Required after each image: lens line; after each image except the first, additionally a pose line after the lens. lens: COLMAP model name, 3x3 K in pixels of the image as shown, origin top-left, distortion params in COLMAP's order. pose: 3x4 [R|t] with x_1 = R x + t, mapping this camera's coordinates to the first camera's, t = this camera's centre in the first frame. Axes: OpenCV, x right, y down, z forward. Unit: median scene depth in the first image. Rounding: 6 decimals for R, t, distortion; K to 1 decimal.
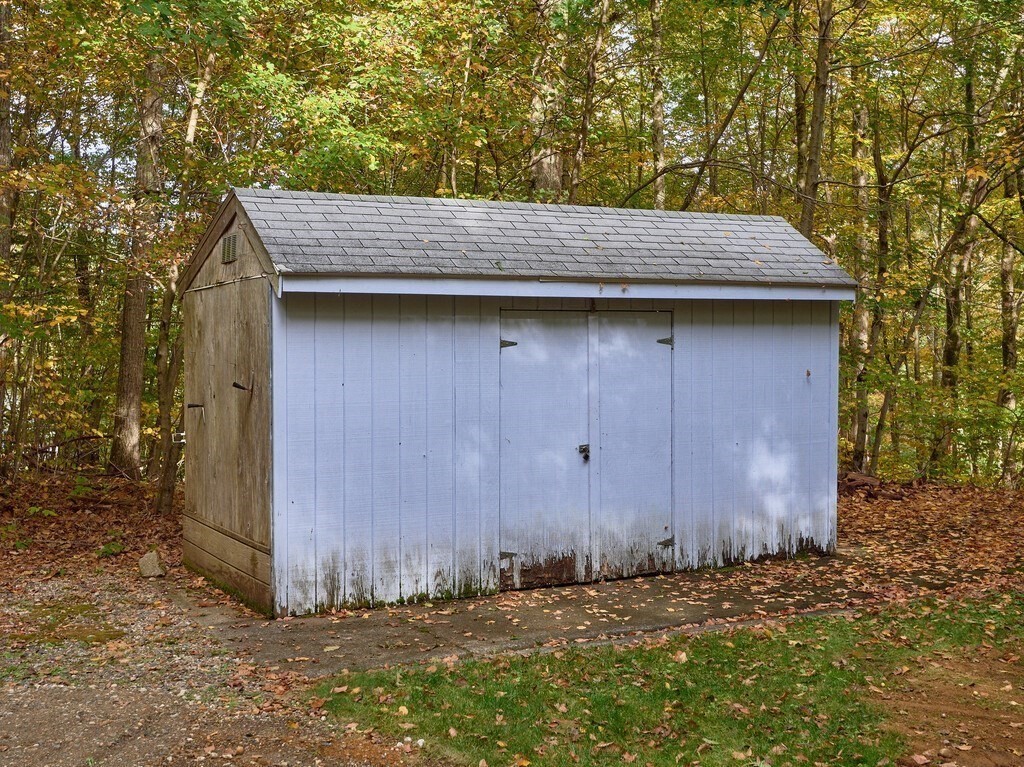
lens RADIAL K [[1041.4, 0, 511.8], [0, 1041.4, 379.7], [0, 0, 1]] dist [0.008952, 0.000000]
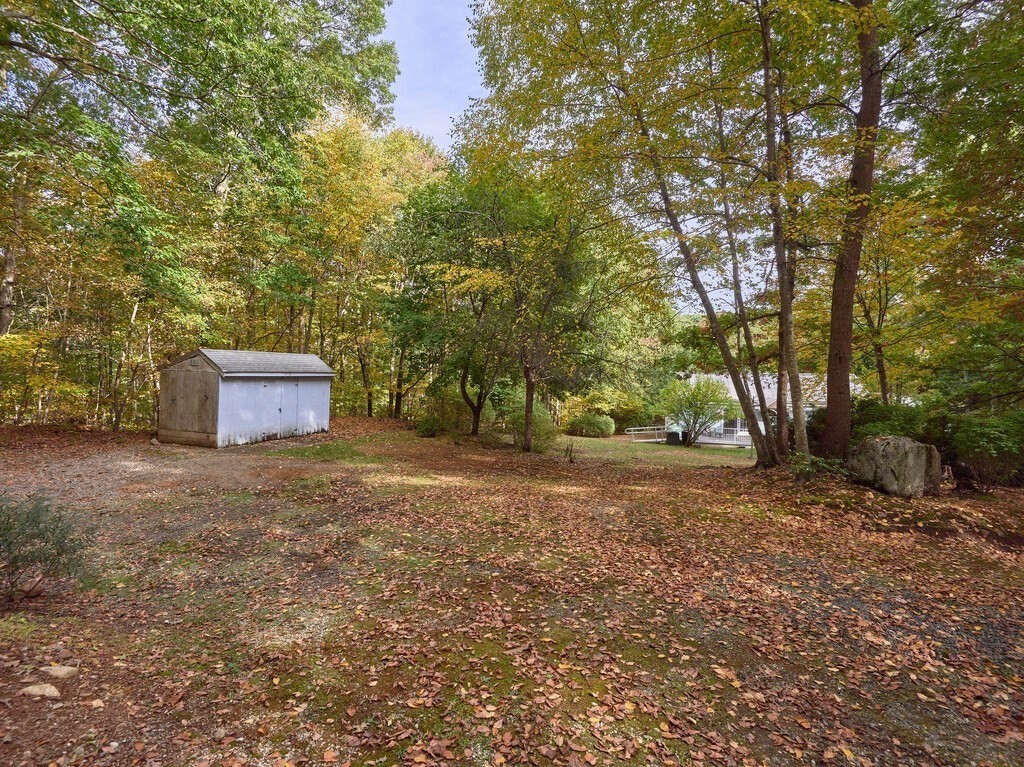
lens RADIAL K [[474.5, 0, 511.1], [0, 474.5, 381.2], [0, 0, 1]] dist [-0.000164, -0.000193]
pose [[0.703445, 0.005643, 0.710728, -0.675433], [0.004375, 0.999915, -0.012269, -0.025347], [-0.710737, 0.011740, 0.703360, -1.144416]]
